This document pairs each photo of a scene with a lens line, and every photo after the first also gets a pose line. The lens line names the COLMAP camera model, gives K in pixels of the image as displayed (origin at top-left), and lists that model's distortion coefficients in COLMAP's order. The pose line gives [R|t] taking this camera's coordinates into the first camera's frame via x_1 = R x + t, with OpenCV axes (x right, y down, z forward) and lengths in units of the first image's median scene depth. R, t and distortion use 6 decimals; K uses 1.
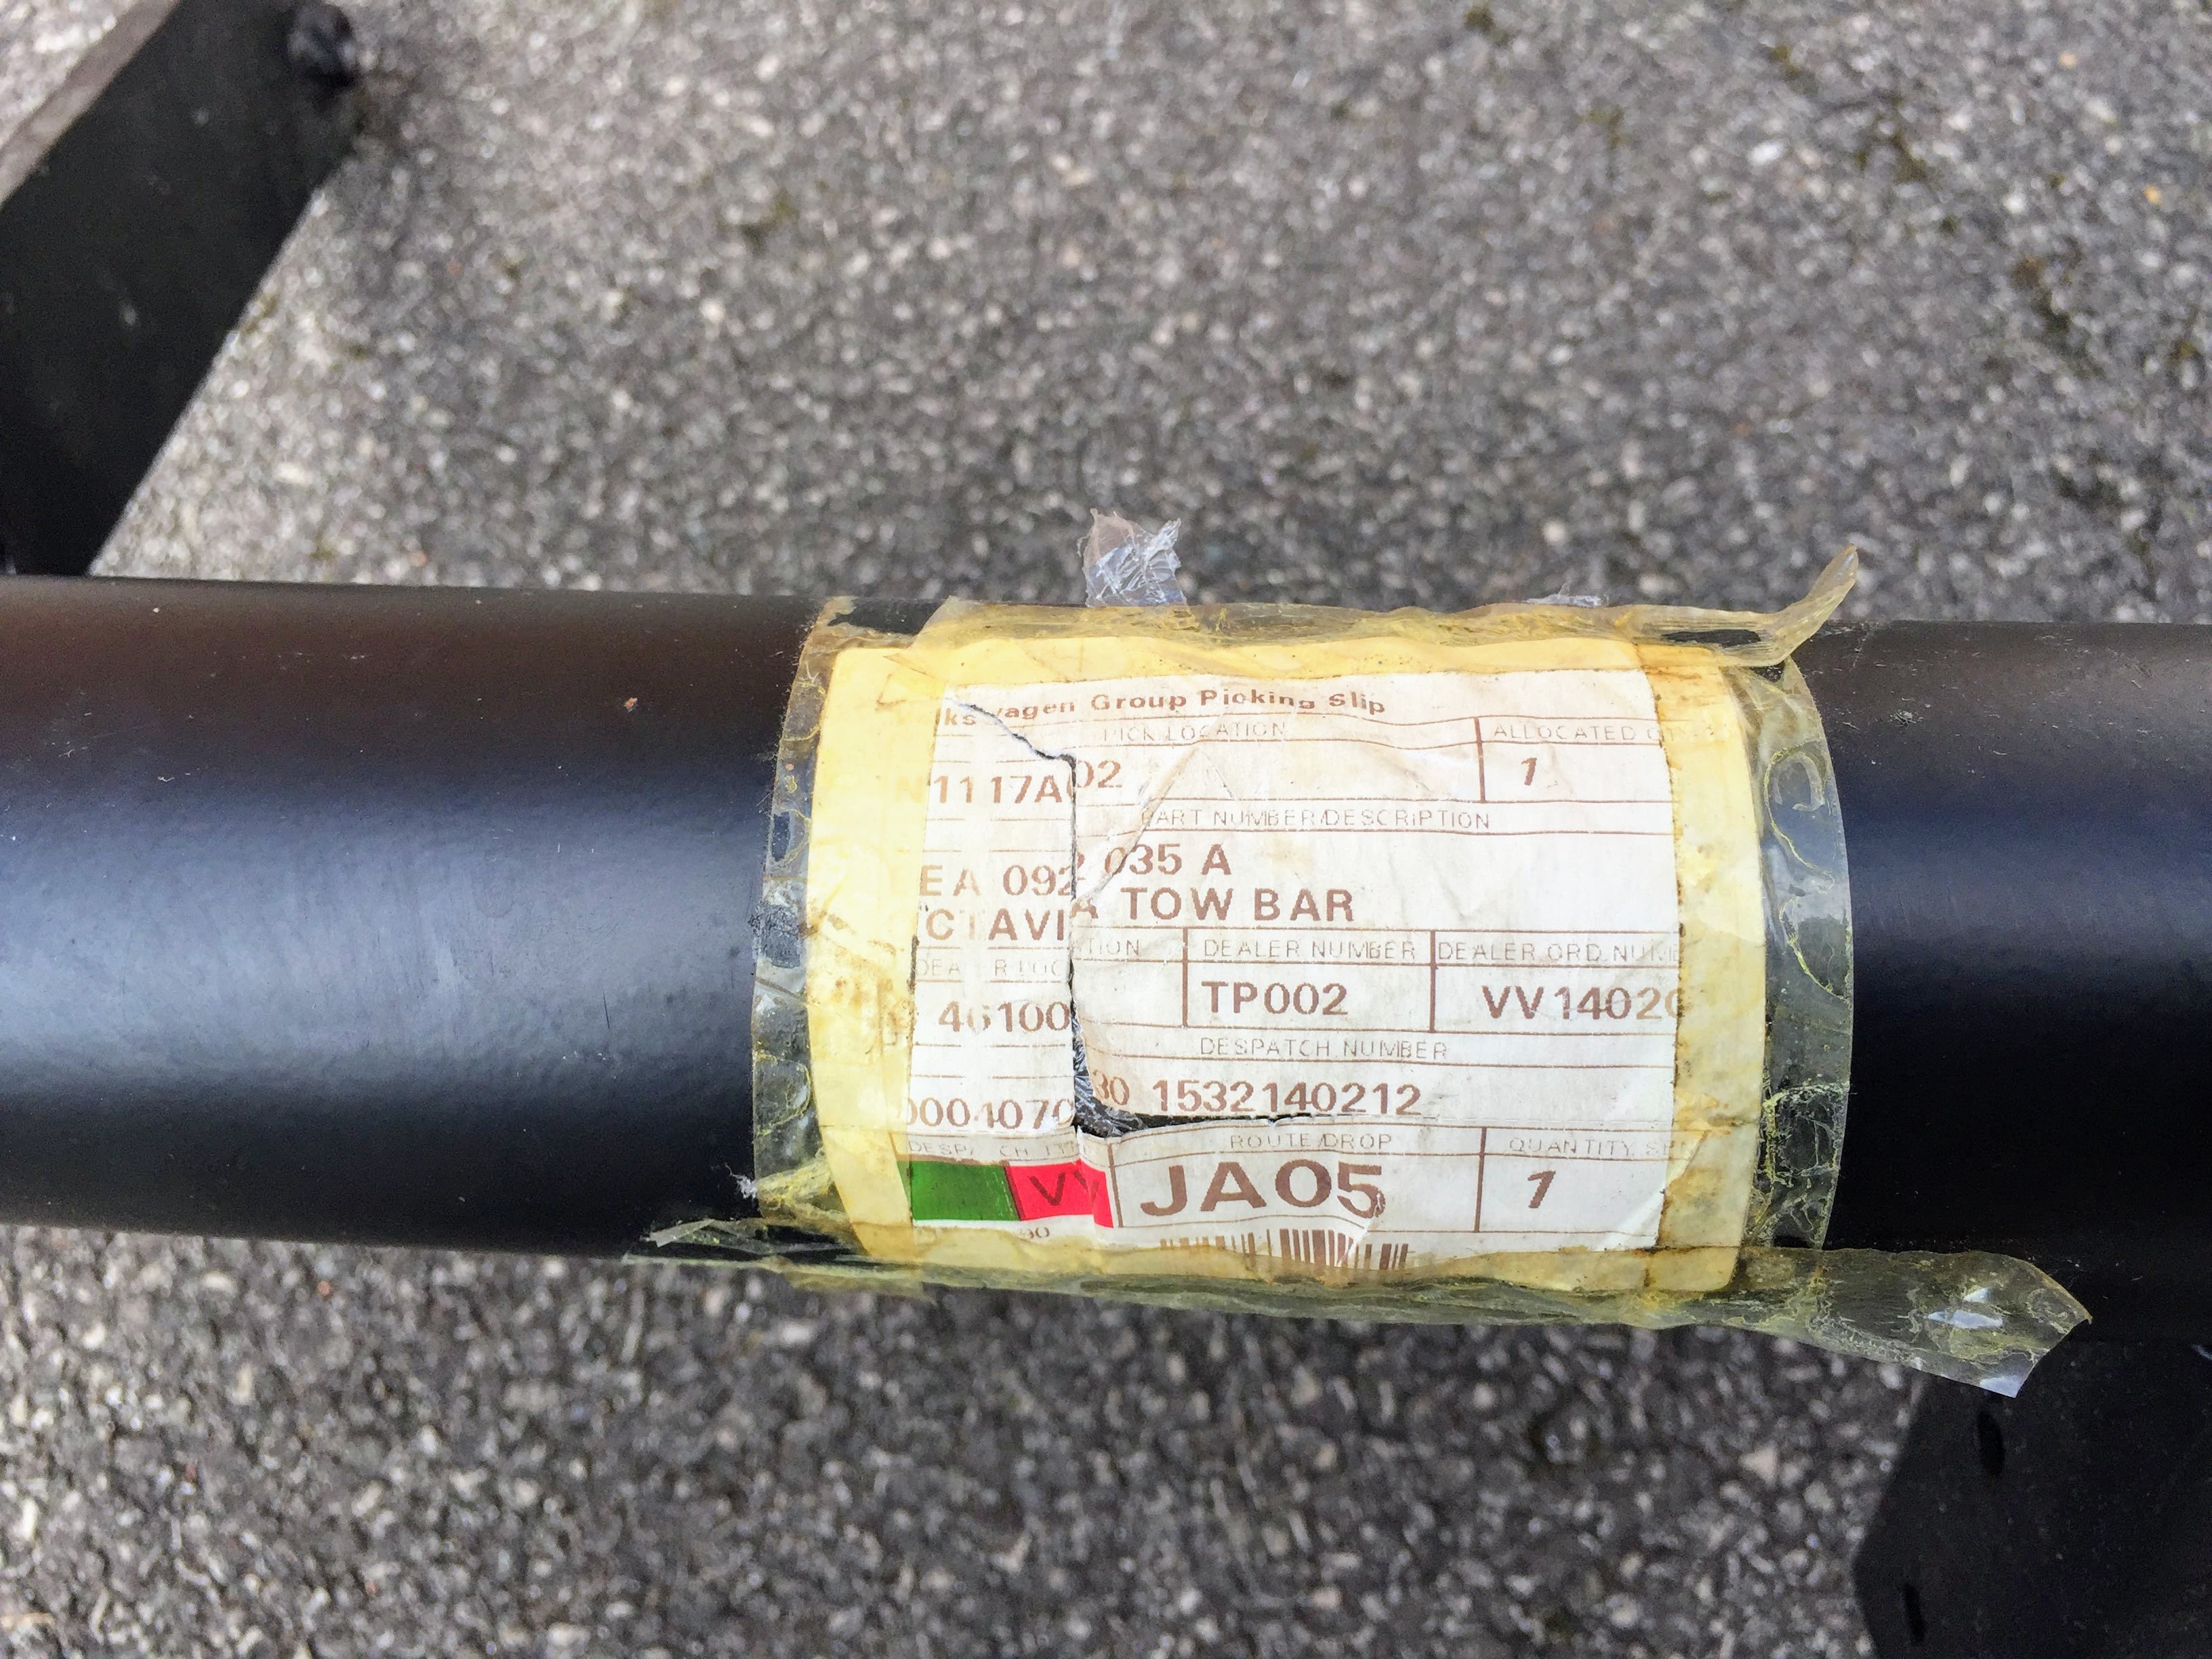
lens RADIAL K [[1909.8, 0, 1103.9], [0, 1909.8, 825.9], [0, 0, 1]] dist [0.008851, -0.007663]
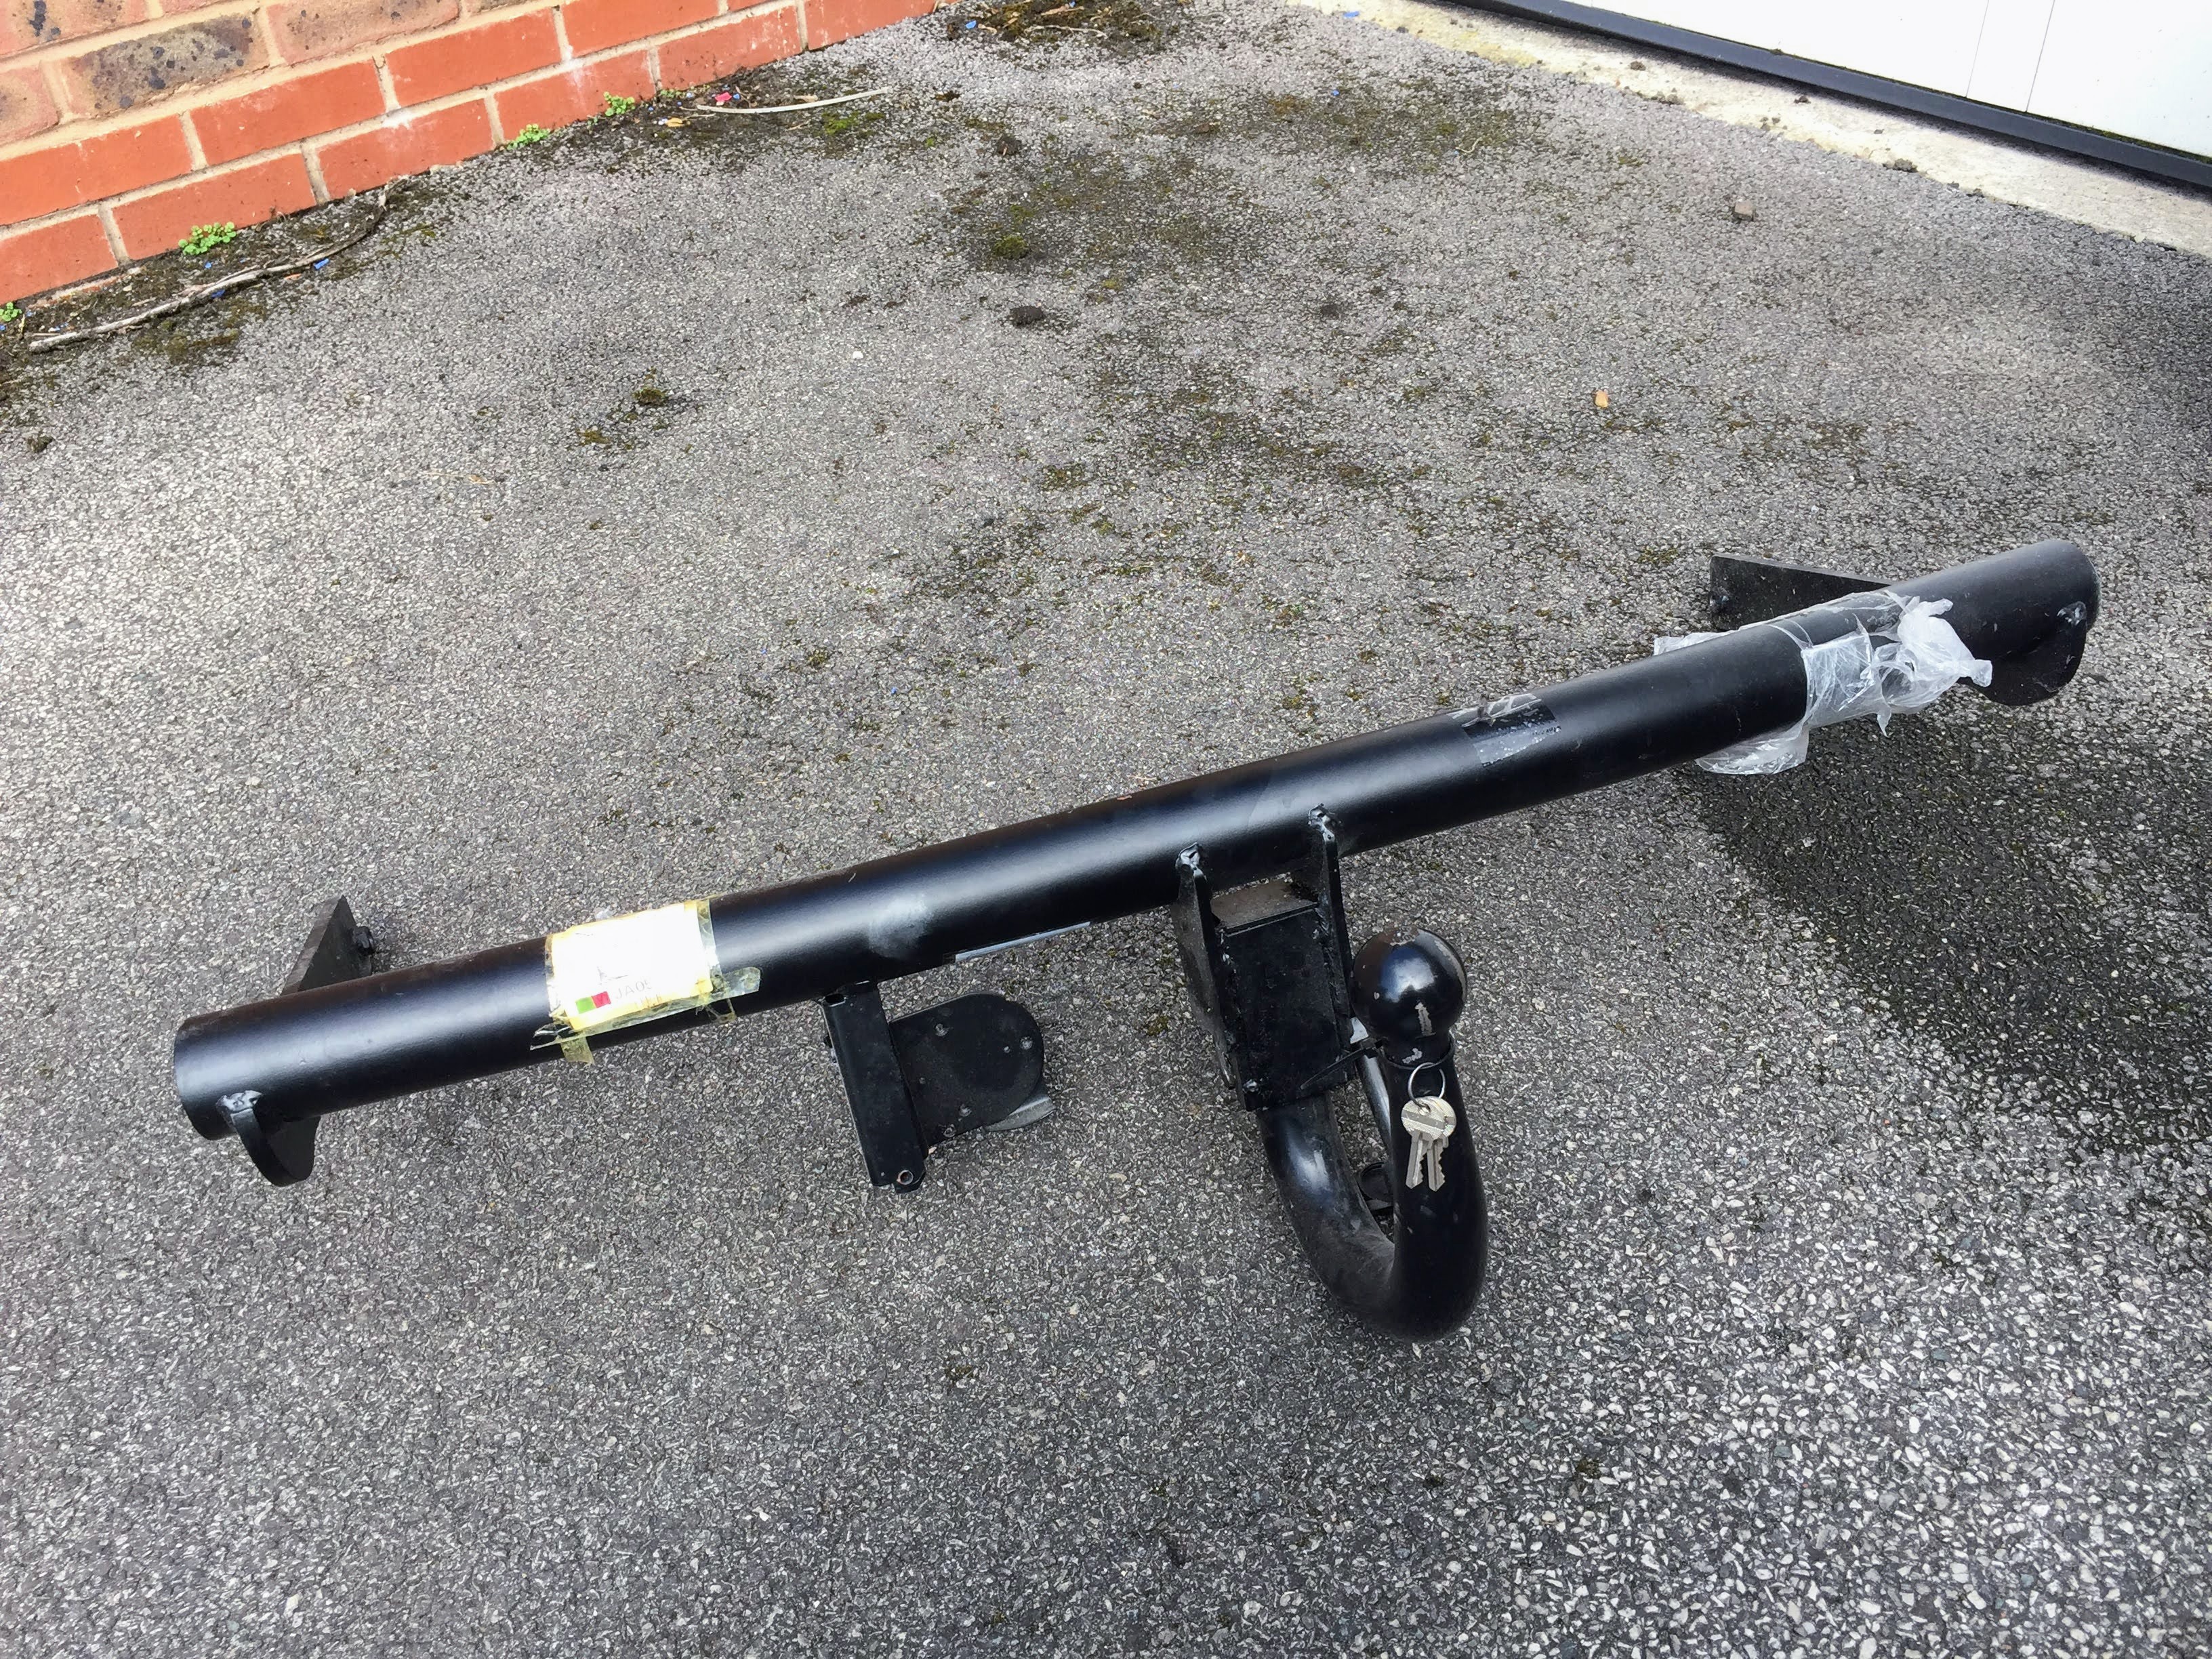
lens RADIAL K [[1909.8, 0, 1105.6], [0, 1909.8, 831.6], [0, 0, 1]] dist [0.008851, -0.007663]
pose [[0.964313, -0.210914, 0.160050, 0.292673], [0.260512, 0.863750, -0.431357, 1.220450], [-0.047264, 0.457658, 0.887871, -2.082260]]
